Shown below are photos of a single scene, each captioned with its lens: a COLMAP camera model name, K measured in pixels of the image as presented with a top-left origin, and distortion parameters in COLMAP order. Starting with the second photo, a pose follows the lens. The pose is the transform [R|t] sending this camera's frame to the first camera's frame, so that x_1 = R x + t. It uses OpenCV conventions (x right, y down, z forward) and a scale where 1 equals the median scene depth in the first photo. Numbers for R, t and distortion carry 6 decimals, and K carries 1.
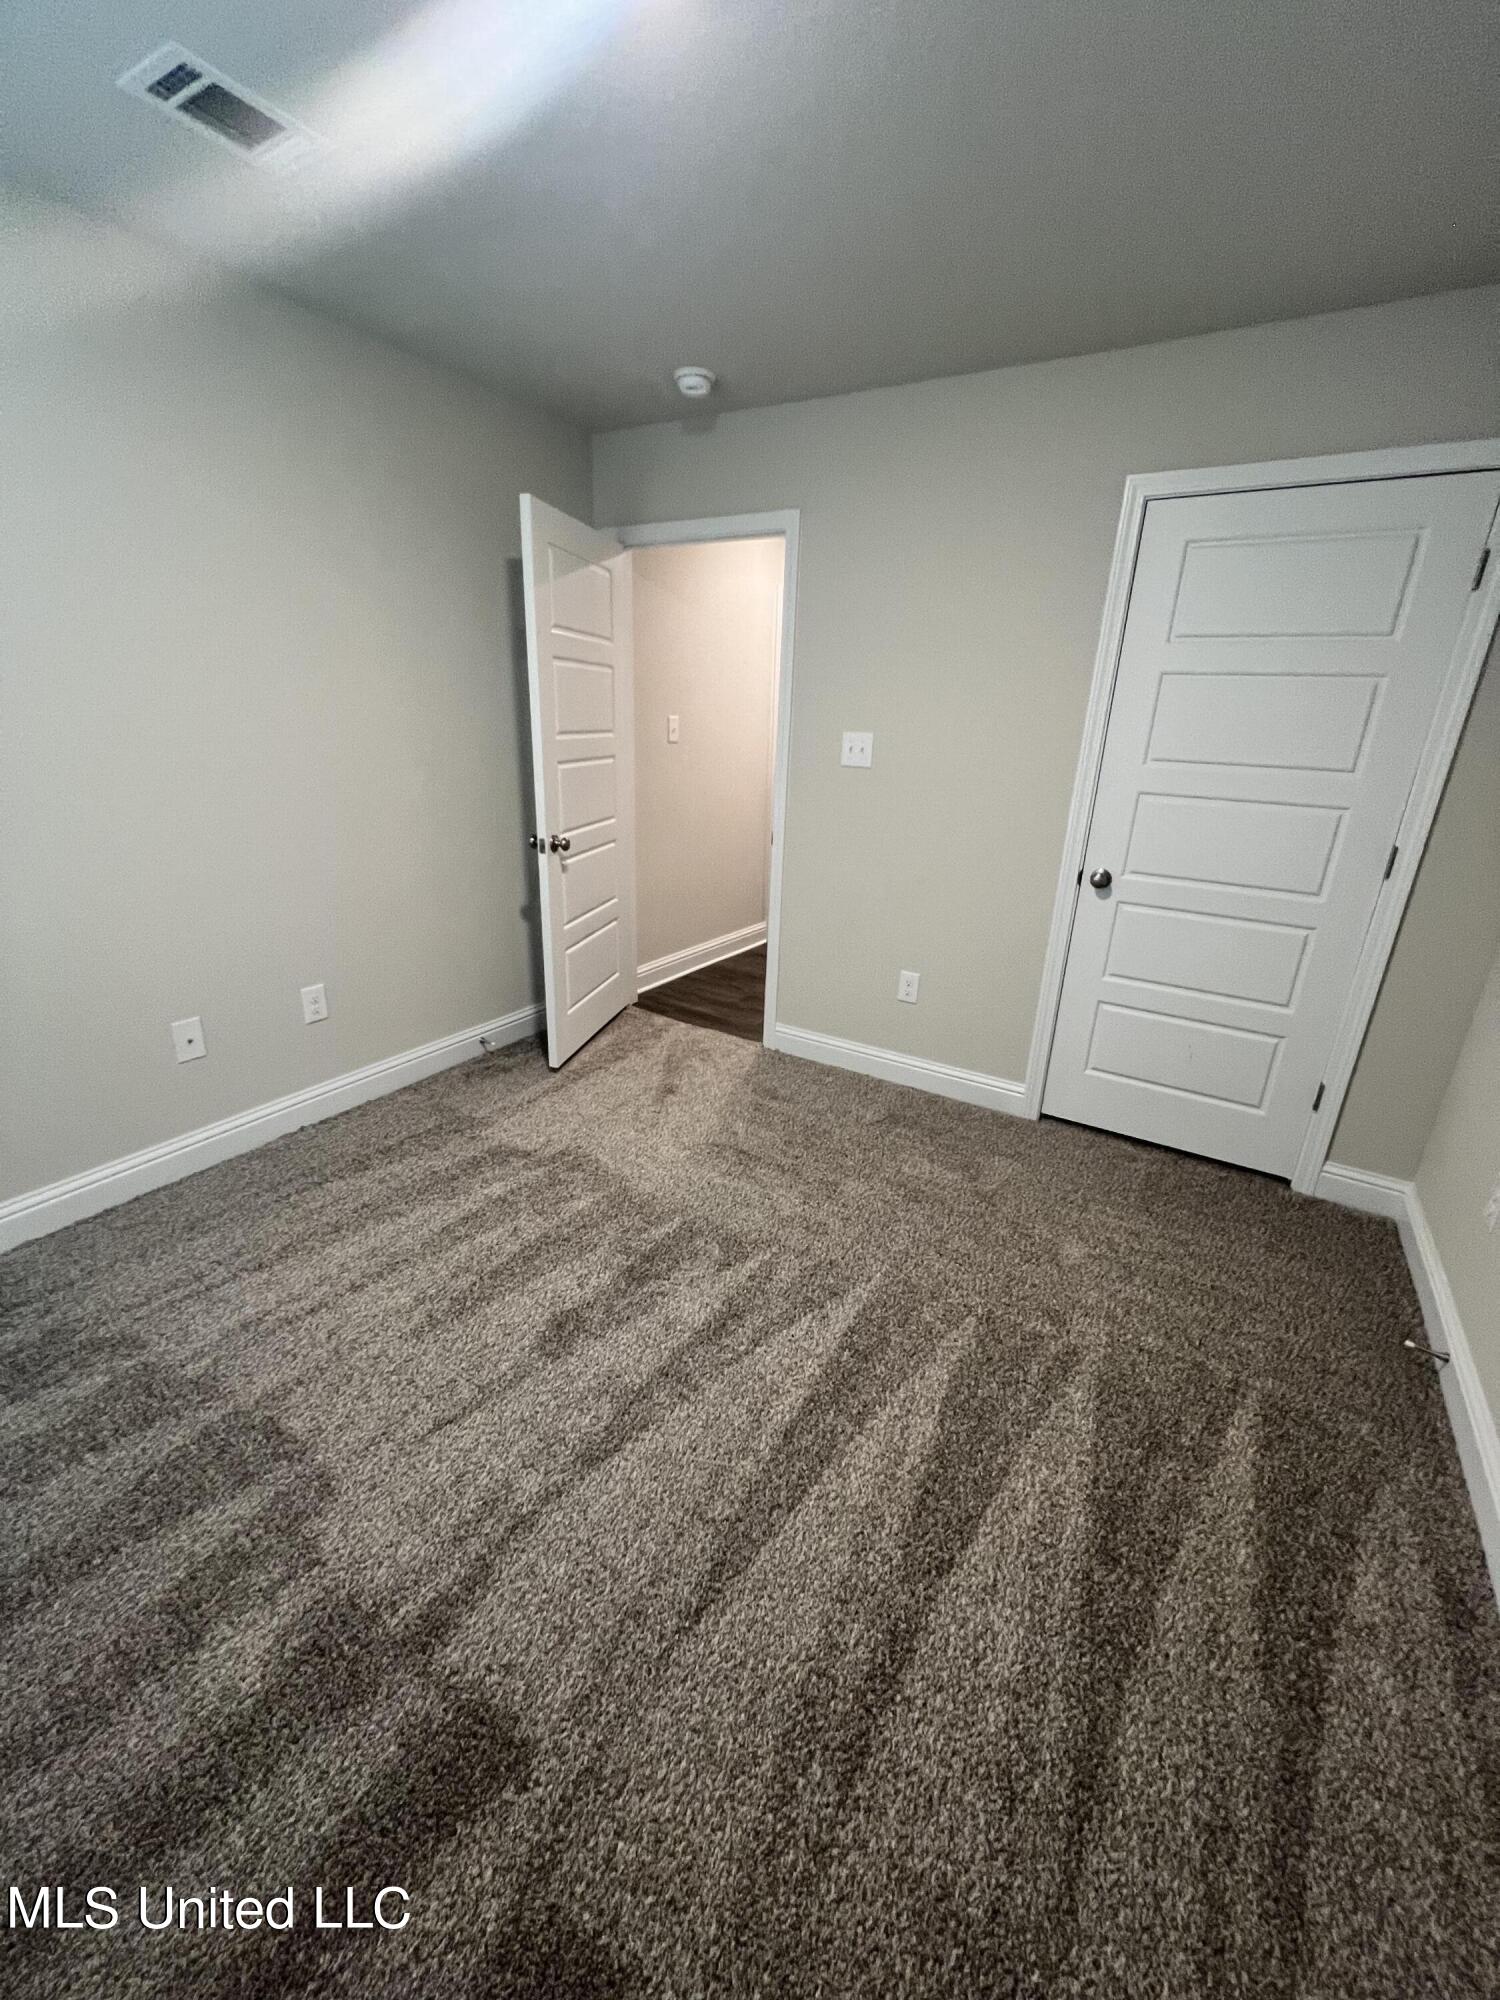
lens RADIAL K [[800.0, 0, 750.9], [0, 800.0, 995.7], [0, 0, 1]] dist [-0.003985, 0.001505]
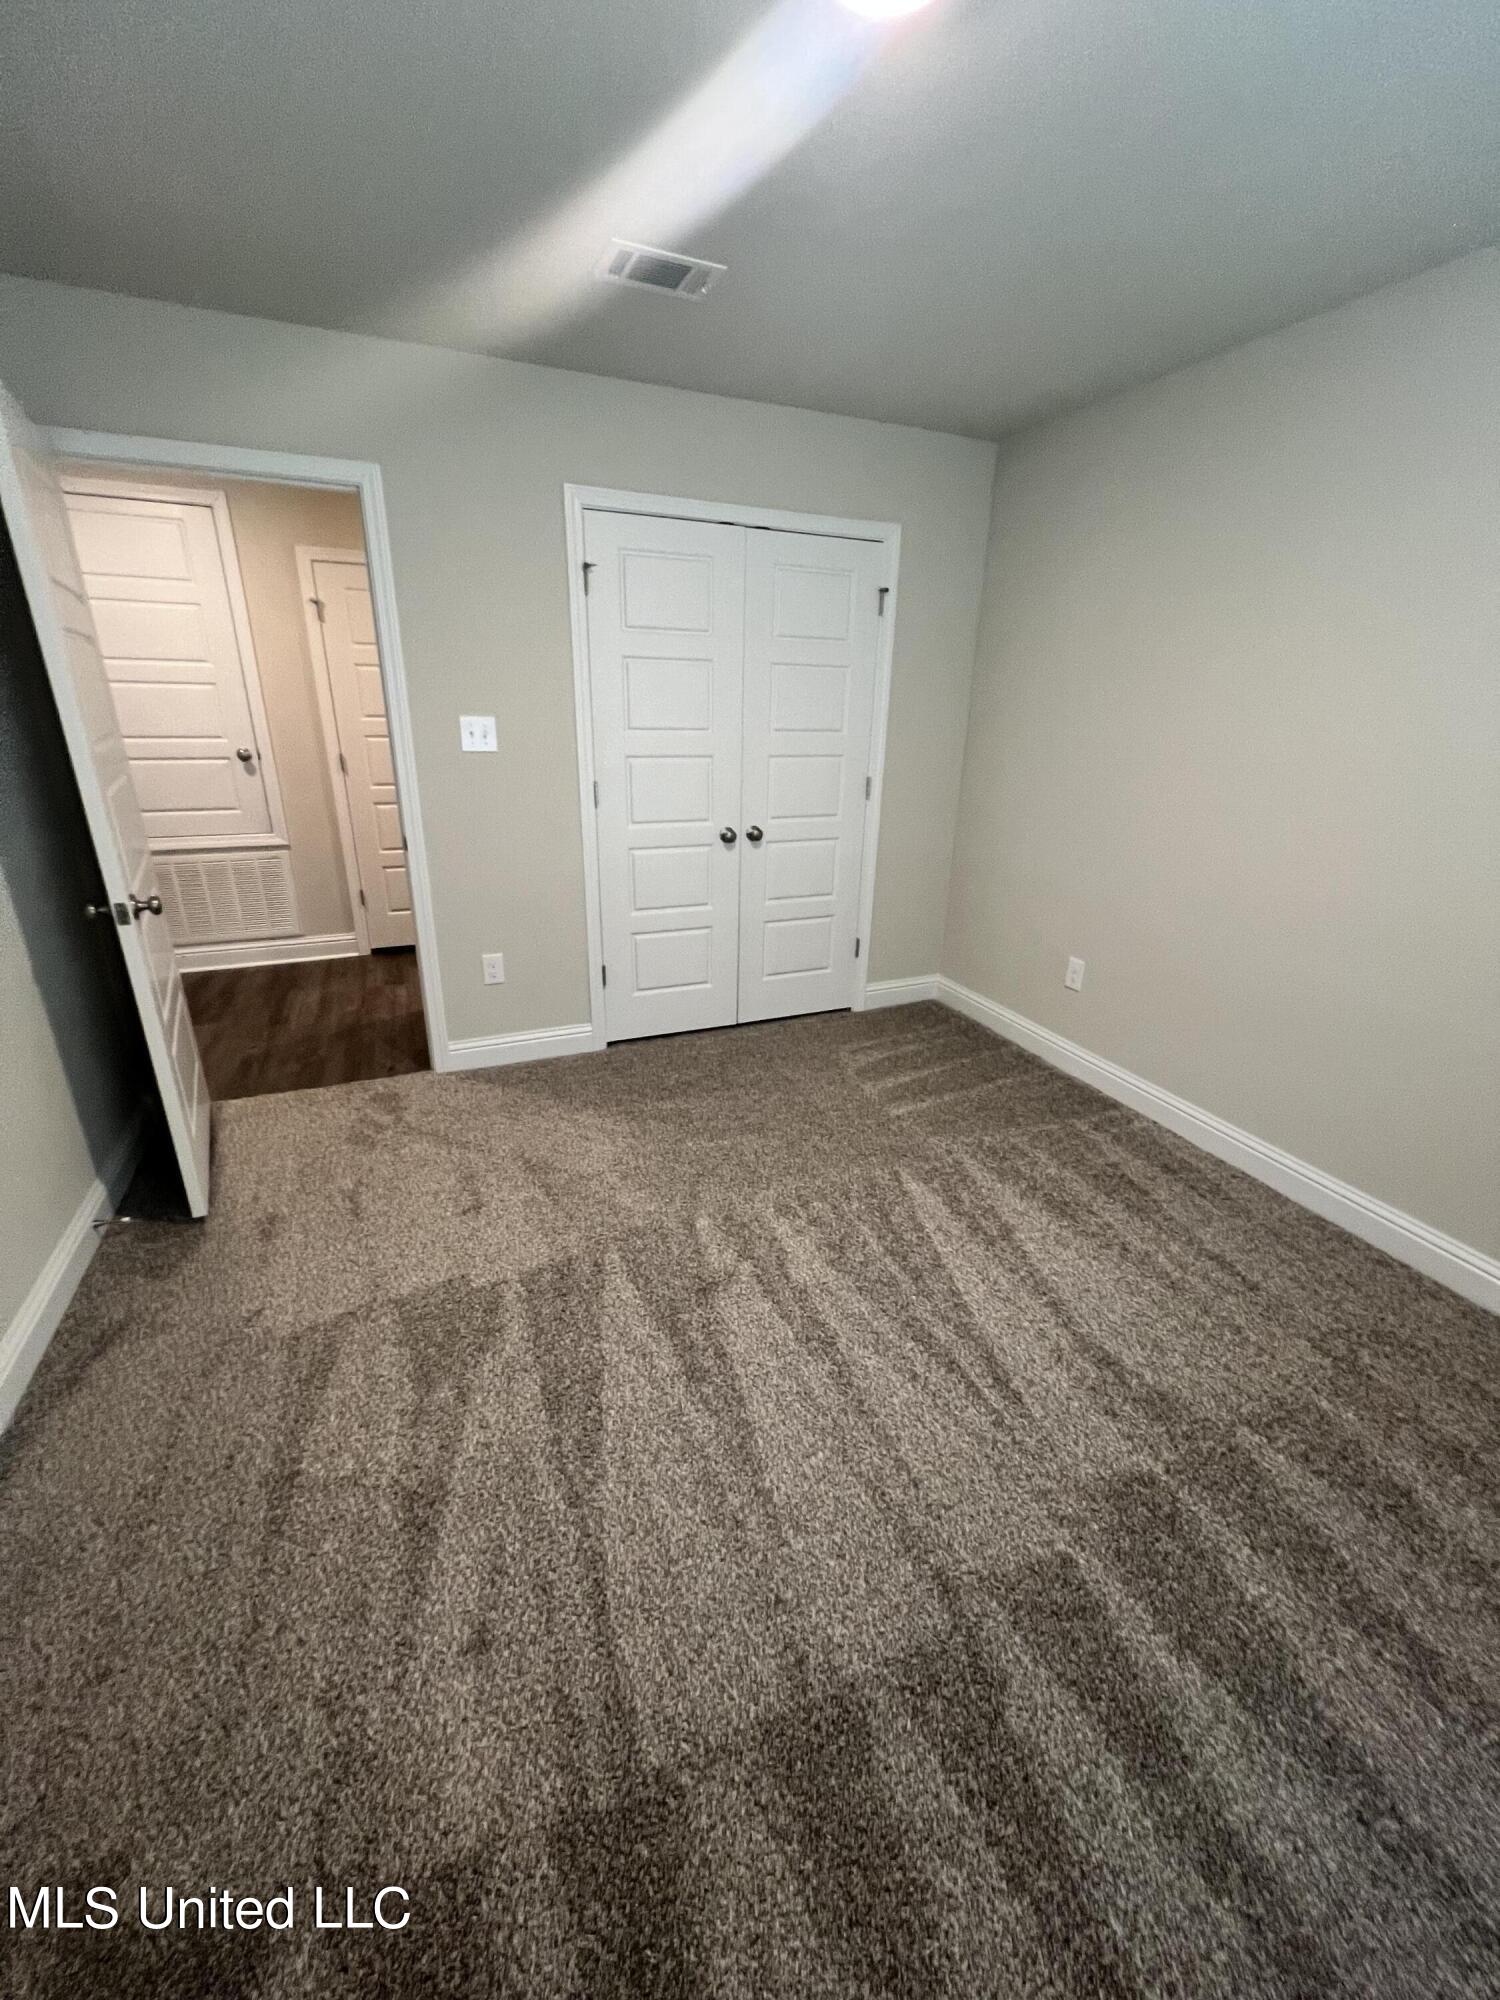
lens RADIAL K [[800.0, 0, 750.9], [0, 800.0, 995.7], [0, 0, 1]] dist [-0.003985, 0.001505]
pose [[0.566154, -0.318104, 0.760447, -0.494723], [0.263620, 0.943960, 0.198603, -0.118338], [-0.781008, 0.088029, 0.618285, 0.192889]]
